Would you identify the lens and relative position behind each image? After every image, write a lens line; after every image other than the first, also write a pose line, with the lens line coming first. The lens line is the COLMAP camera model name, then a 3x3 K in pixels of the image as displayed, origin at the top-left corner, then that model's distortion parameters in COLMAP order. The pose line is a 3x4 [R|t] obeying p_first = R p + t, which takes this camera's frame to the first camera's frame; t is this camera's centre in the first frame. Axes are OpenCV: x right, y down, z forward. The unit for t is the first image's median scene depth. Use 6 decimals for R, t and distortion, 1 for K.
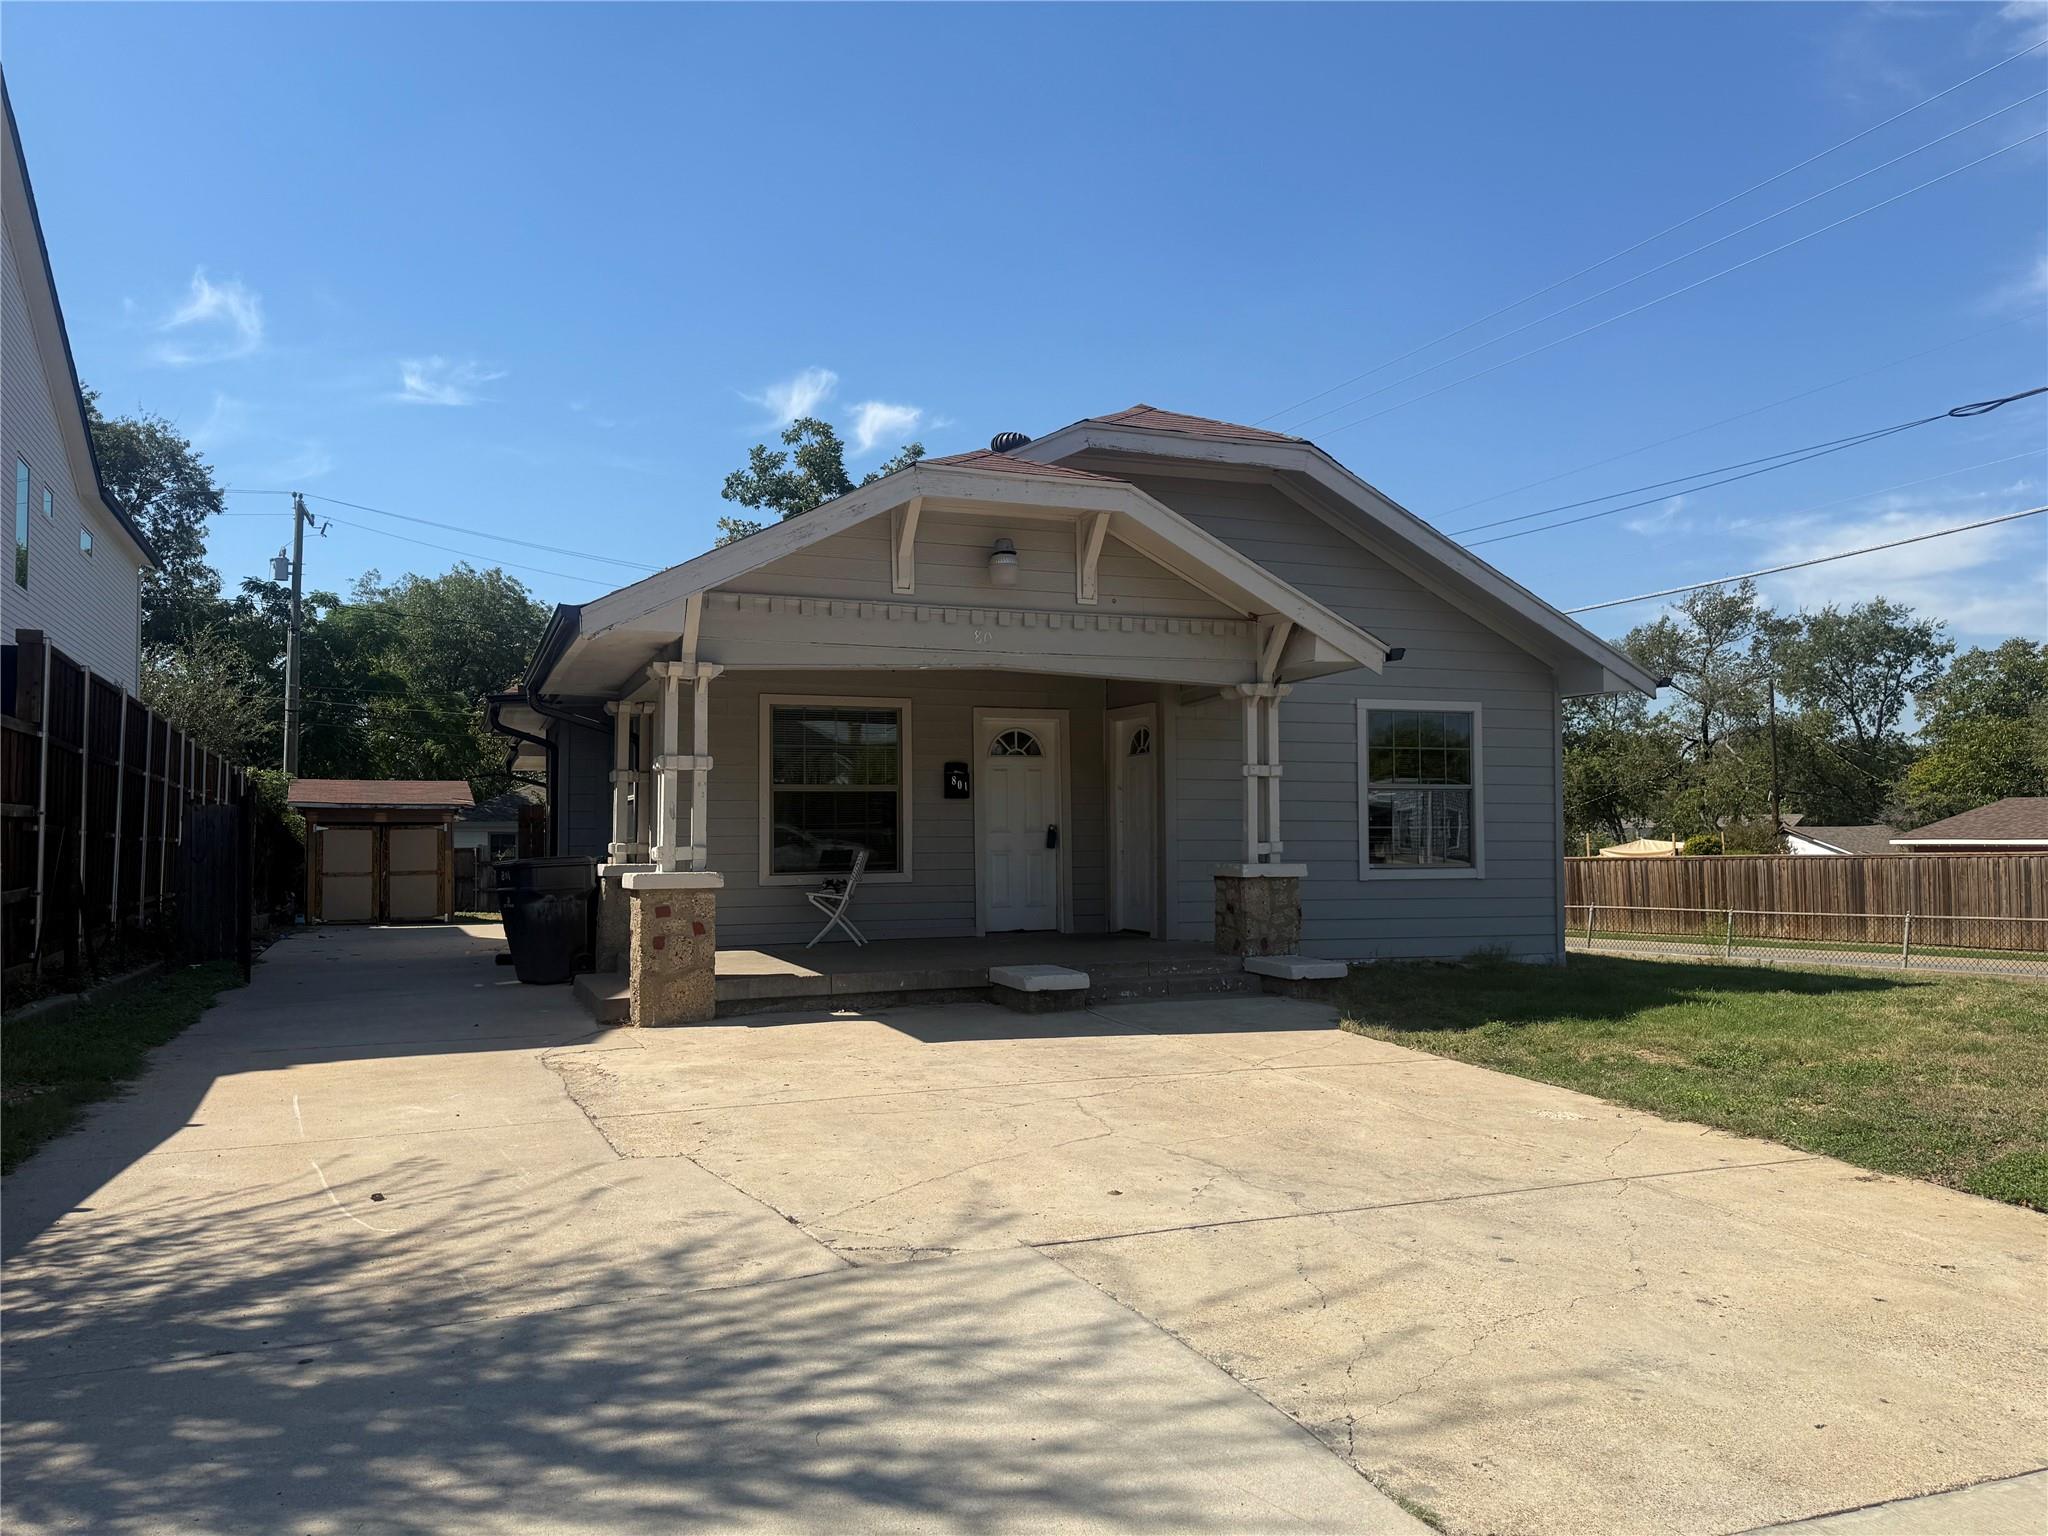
lens RADIAL K [[1445.0, 0, 1024.0], [0, 1445.0, 768.0], [0, 0, 1]] dist [0.081016, -0.125729]
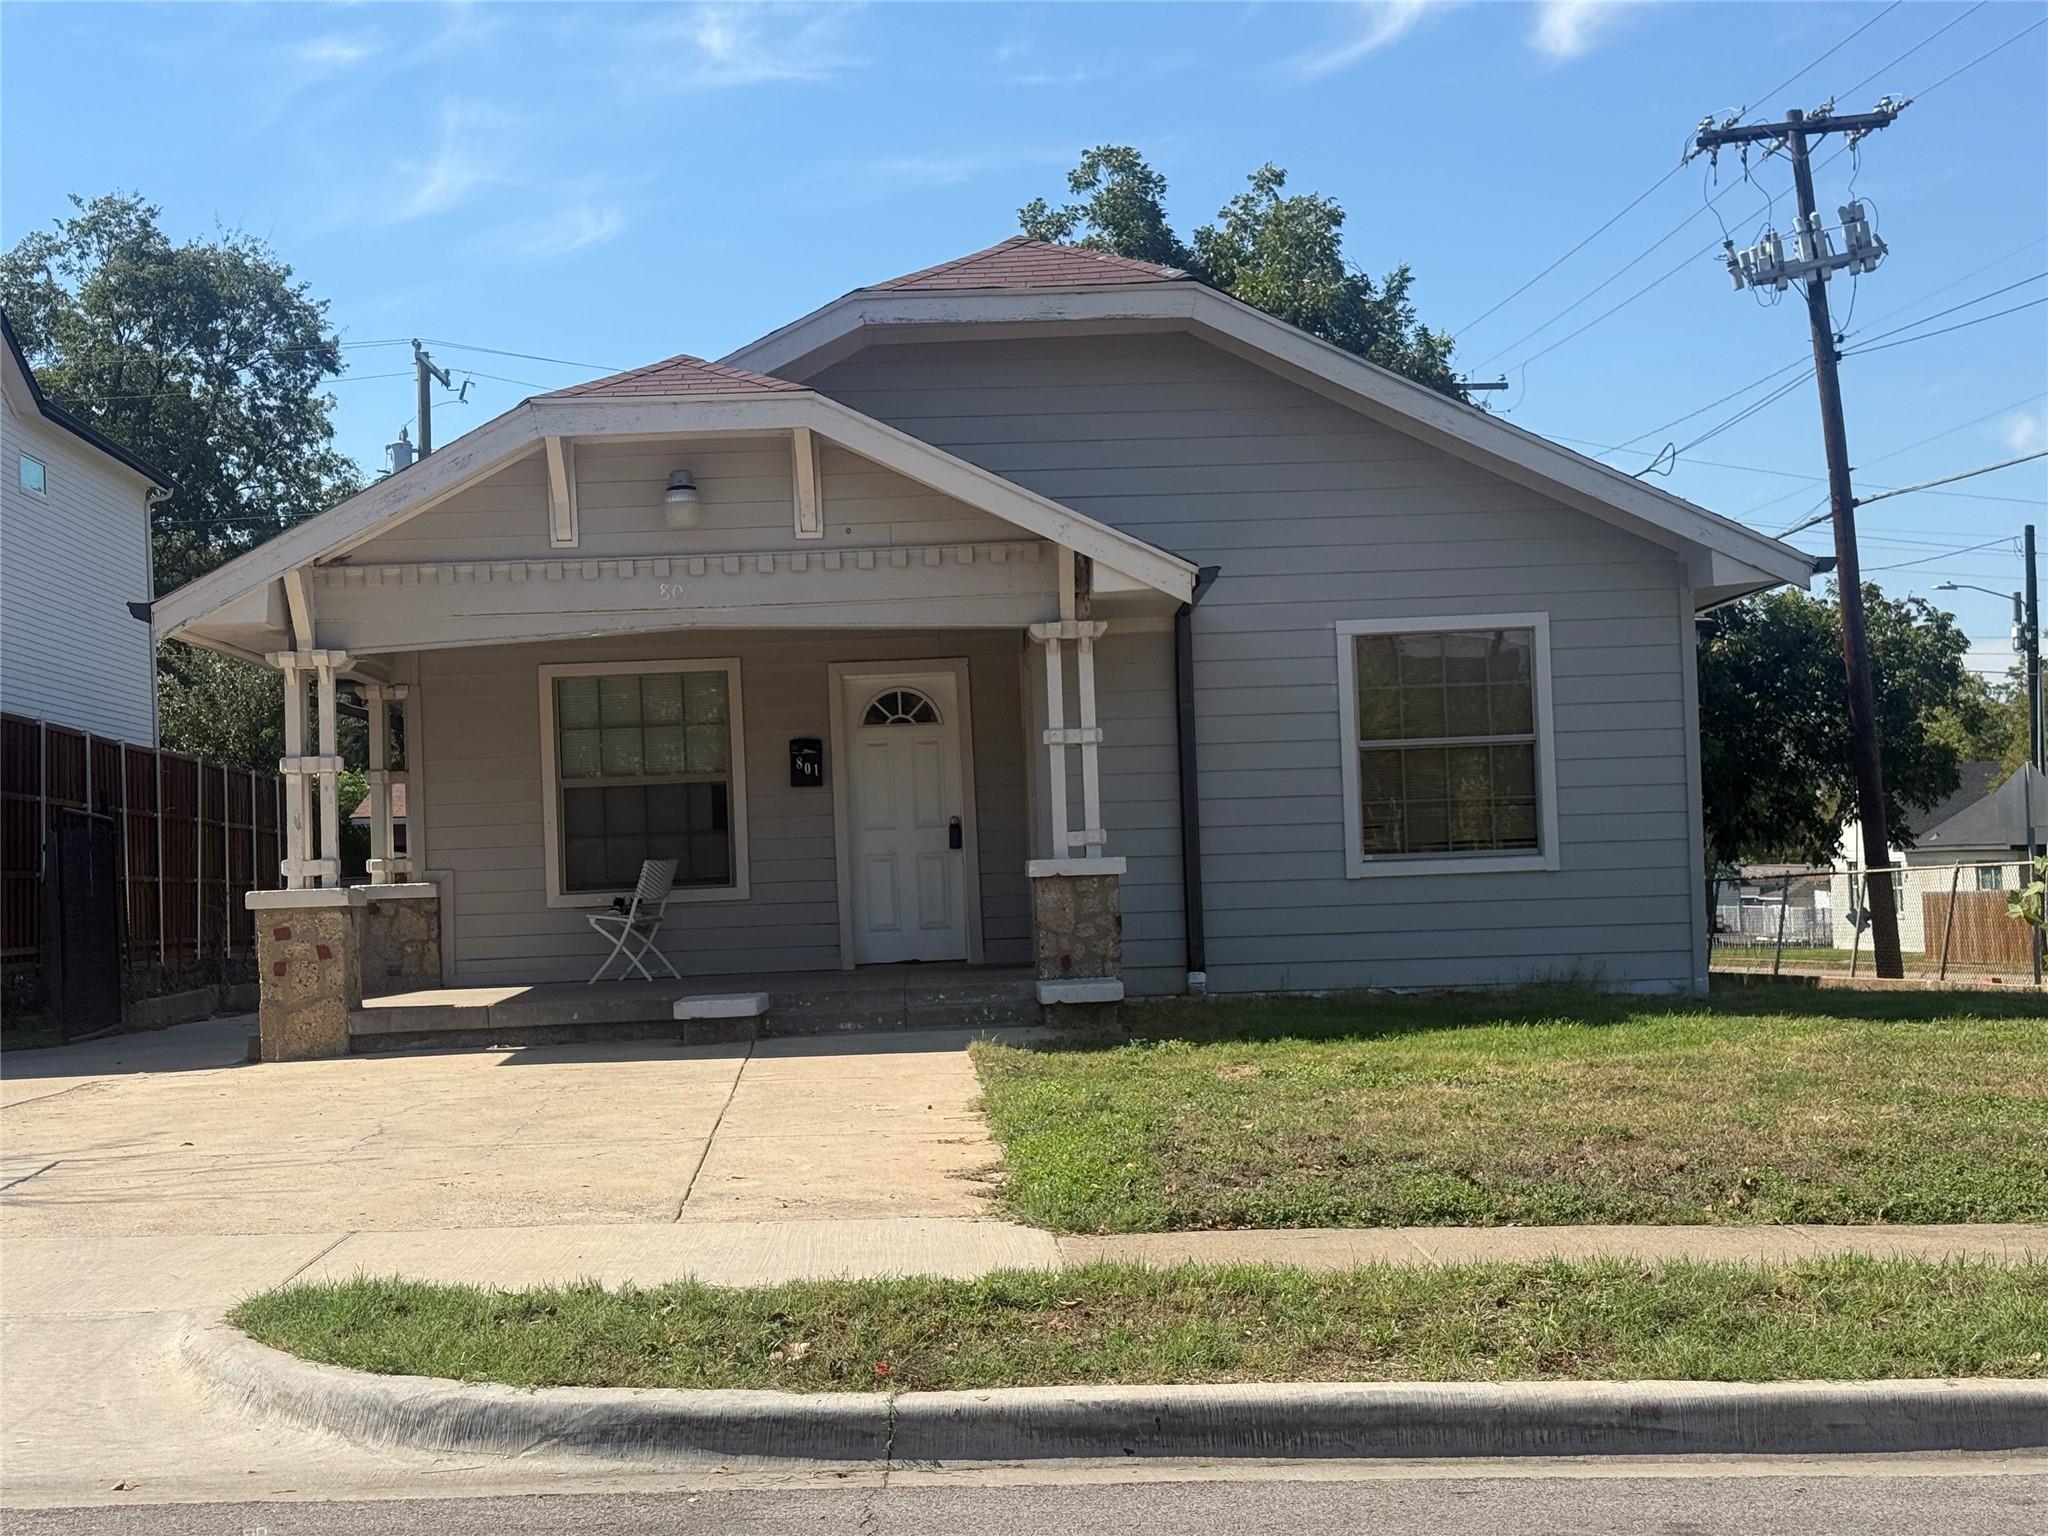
lens RADIAL K [[2849.8, 0, 1024.0], [0, 2849.8, 768.0], [0, 0, 1]] dist [0.034405, 0.058285]
pose [[0.943641, -0.043895, -0.328046, 0.590141], [0.050244, 0.998678, 0.010899, 0.000849], [0.327134, -0.026767, 0.944599, -0.390934]]
